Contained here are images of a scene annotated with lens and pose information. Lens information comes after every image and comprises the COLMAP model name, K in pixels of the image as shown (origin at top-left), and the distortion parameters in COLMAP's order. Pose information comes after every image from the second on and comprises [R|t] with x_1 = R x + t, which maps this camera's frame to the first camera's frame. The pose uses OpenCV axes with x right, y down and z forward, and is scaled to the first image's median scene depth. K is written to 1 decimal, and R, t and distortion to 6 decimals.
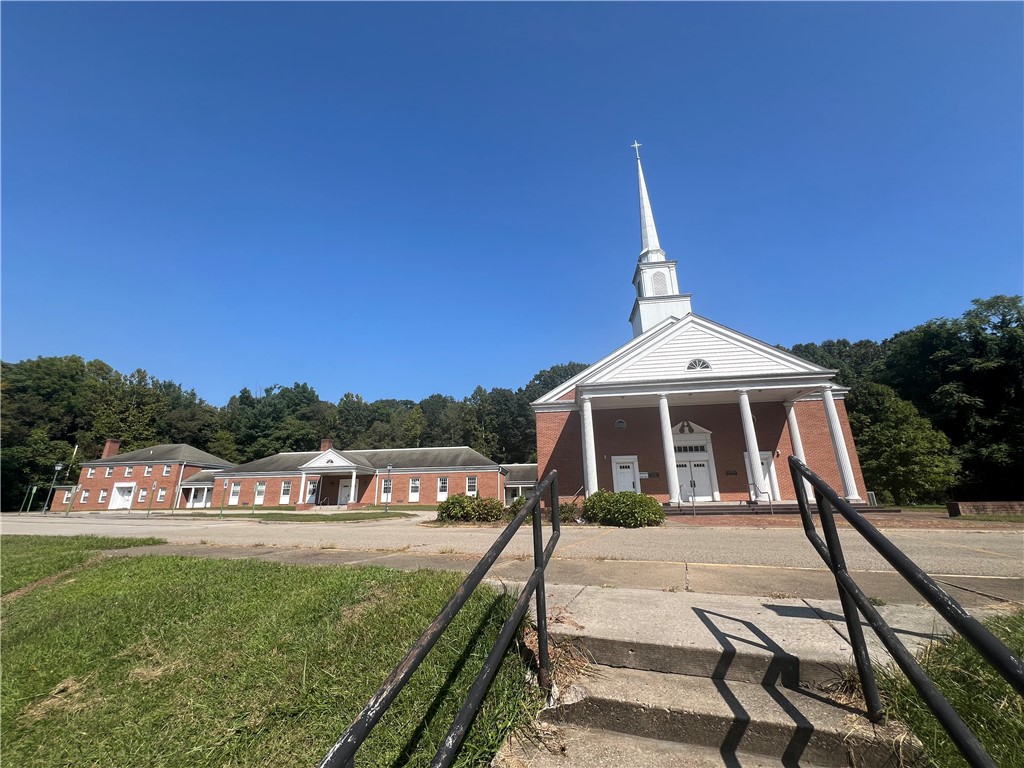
lens RADIAL K [[410.1, 0, 512.0], [0, 410.1, 384.0], [0, 0, 1]] dist [-0.000575, 0.000001]
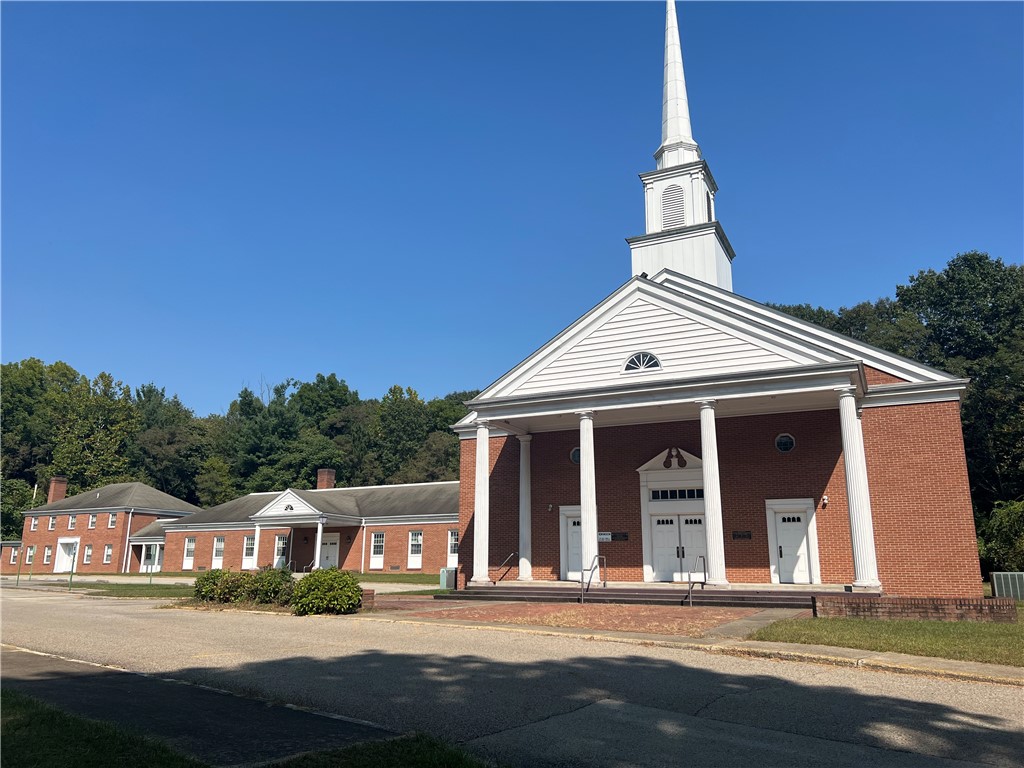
lens RADIAL K [[779.1, 0, 512.0], [0, 779.1, 384.0], [0, 0, 1]] dist [0.083878, -0.104714]
pose [[0.945061, -0.057056, -0.321877, 0.285825], [0.074065, 0.996417, 0.040837, -0.033696], [0.318394, -0.062433, 0.945900, -0.077916]]
